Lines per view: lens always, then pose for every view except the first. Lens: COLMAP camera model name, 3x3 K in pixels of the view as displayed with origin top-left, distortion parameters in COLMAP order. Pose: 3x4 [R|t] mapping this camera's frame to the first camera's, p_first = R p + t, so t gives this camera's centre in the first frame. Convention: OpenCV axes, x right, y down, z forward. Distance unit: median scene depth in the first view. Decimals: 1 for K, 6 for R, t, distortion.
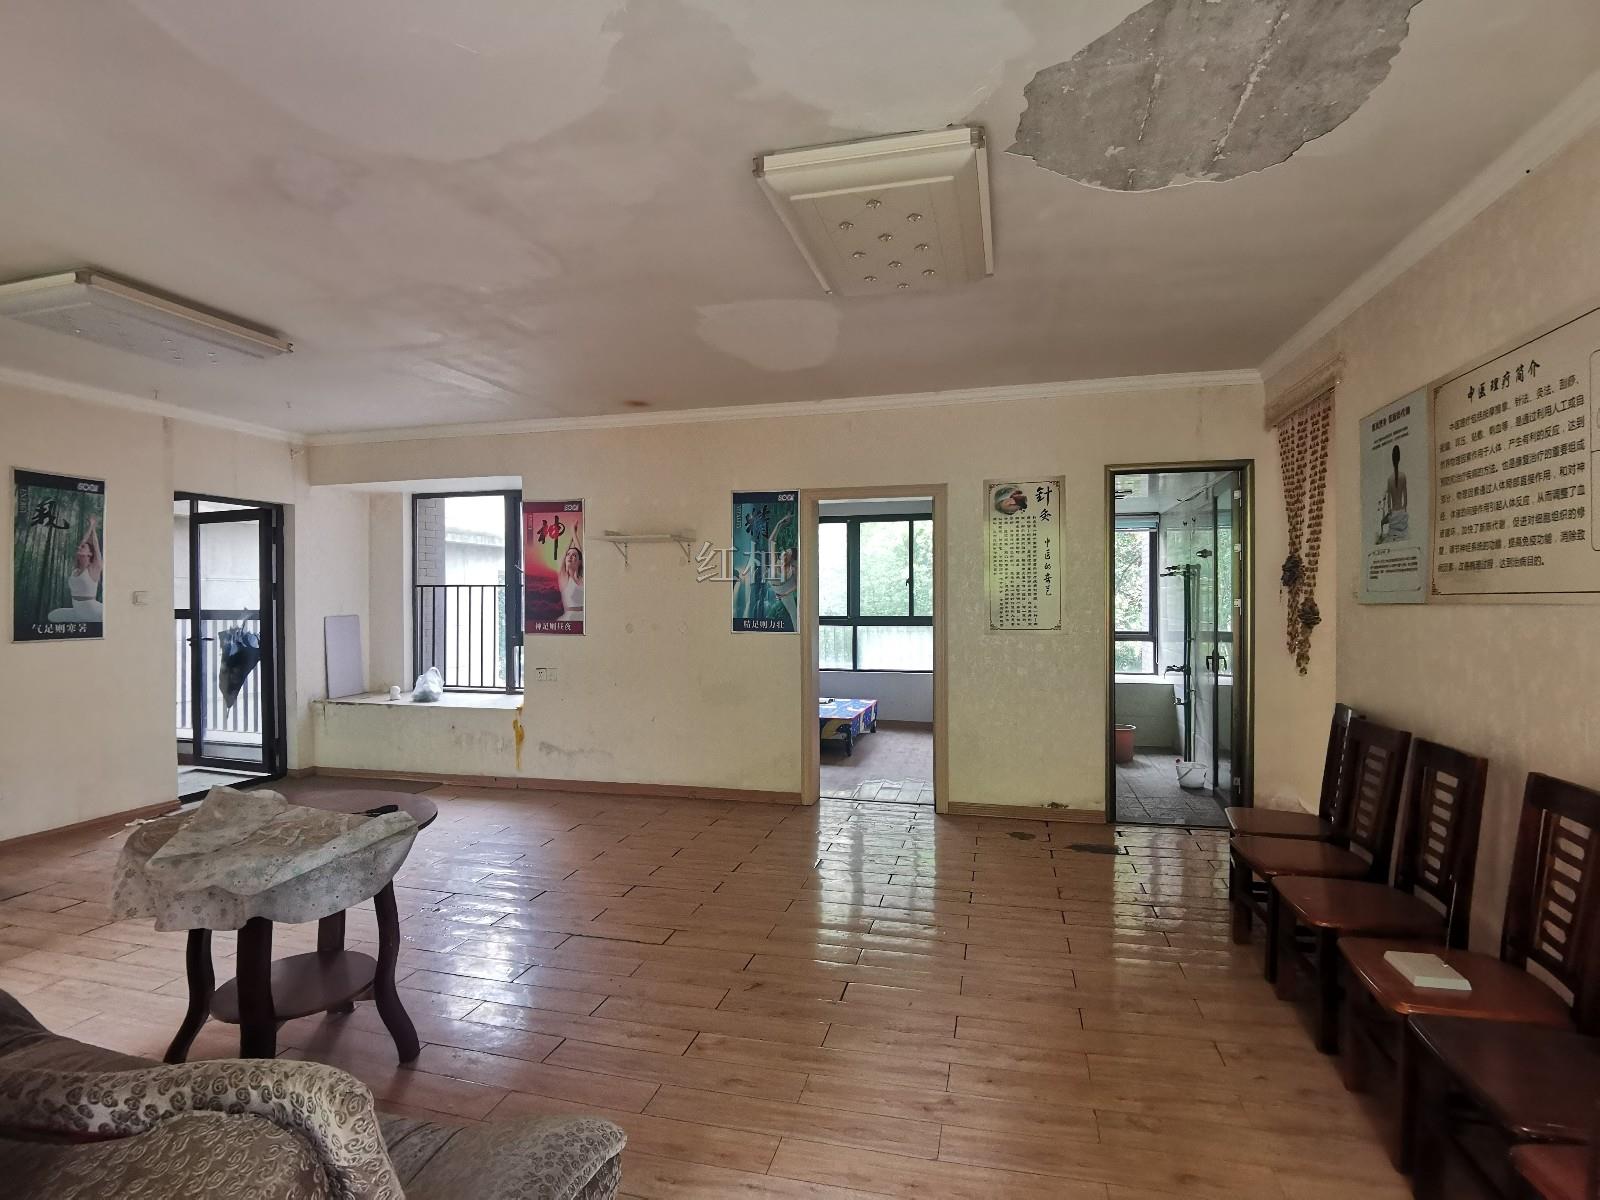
lens RADIAL K [[799.3, 0, 784.5], [0, 799.3, 598.3], [0, 0, 1]] dist [0.000950, 0.000429]
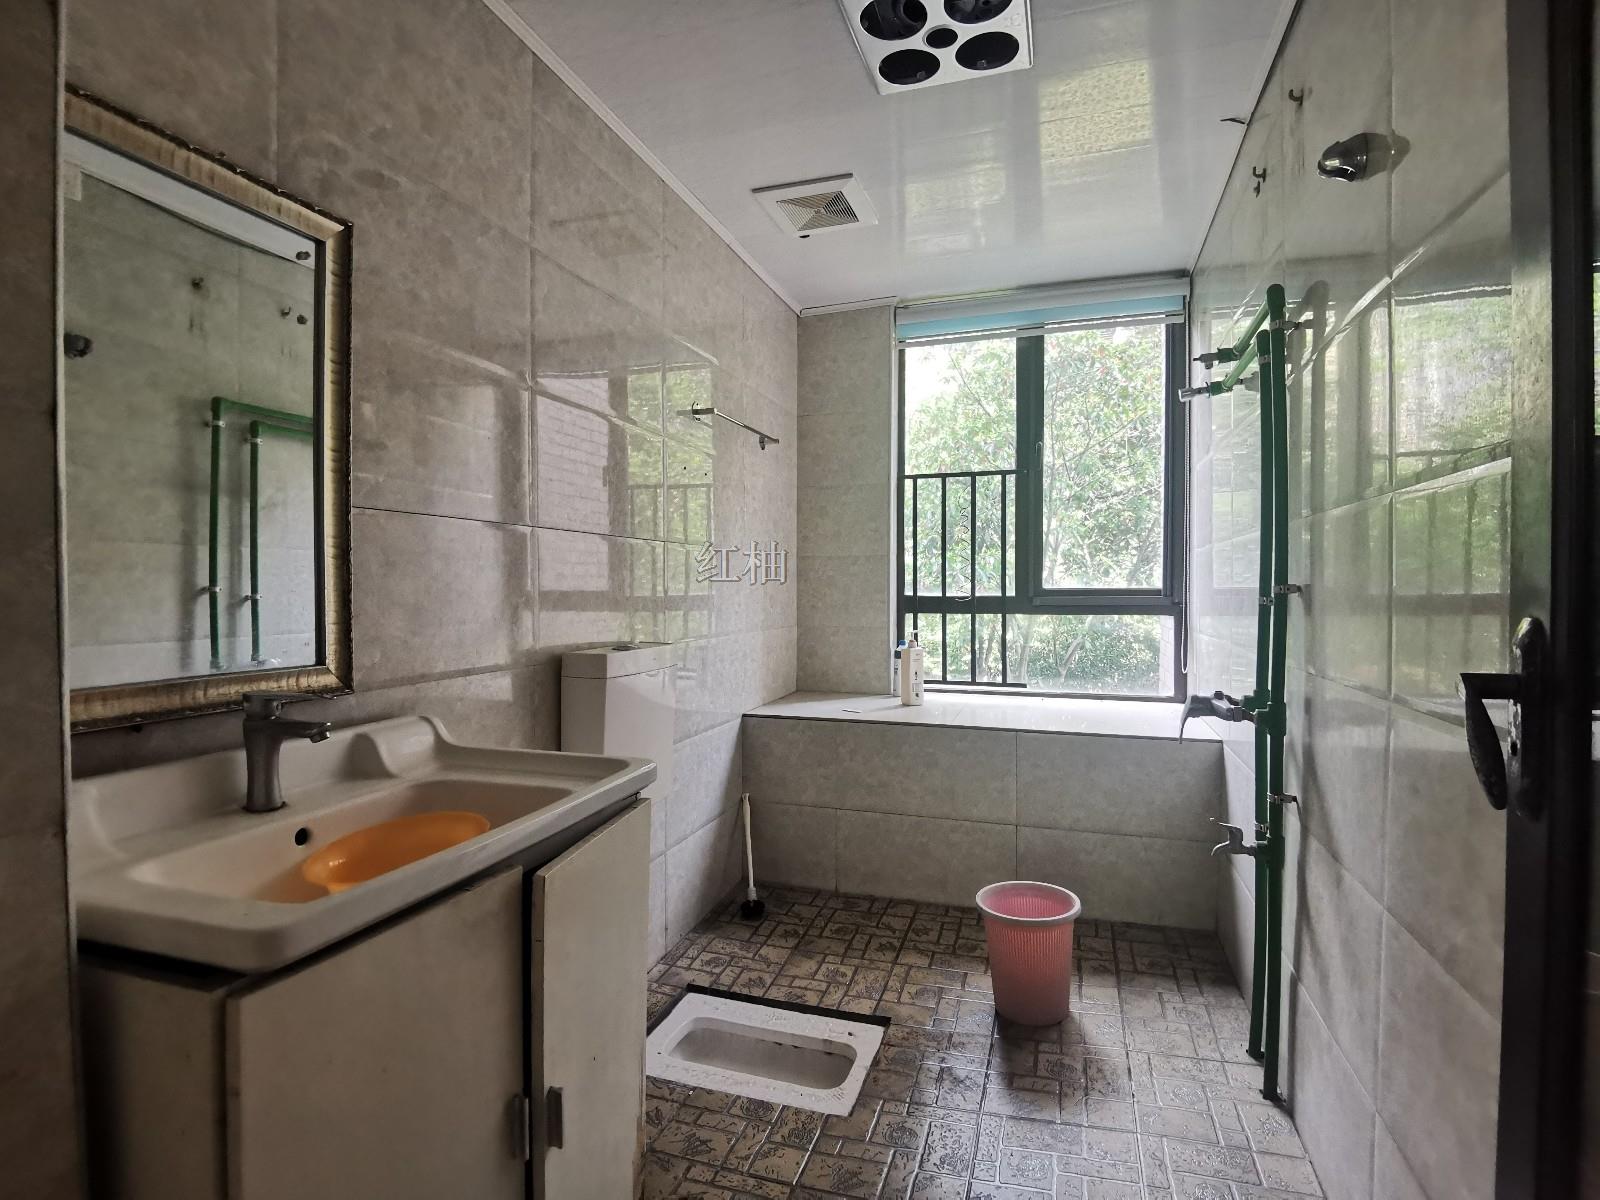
lens RADIAL K [[799.3, 0, 803.6], [0, 799.3, 601.0], [0, 0, 1]] dist [0.000950, 0.000429]
pose [[0.998737, 0.000828, -0.050246, 0.326998], [-0.000086, 0.999891, 0.014771, 0.045188], [0.050253, -0.014748, 0.998628, 0.656575]]
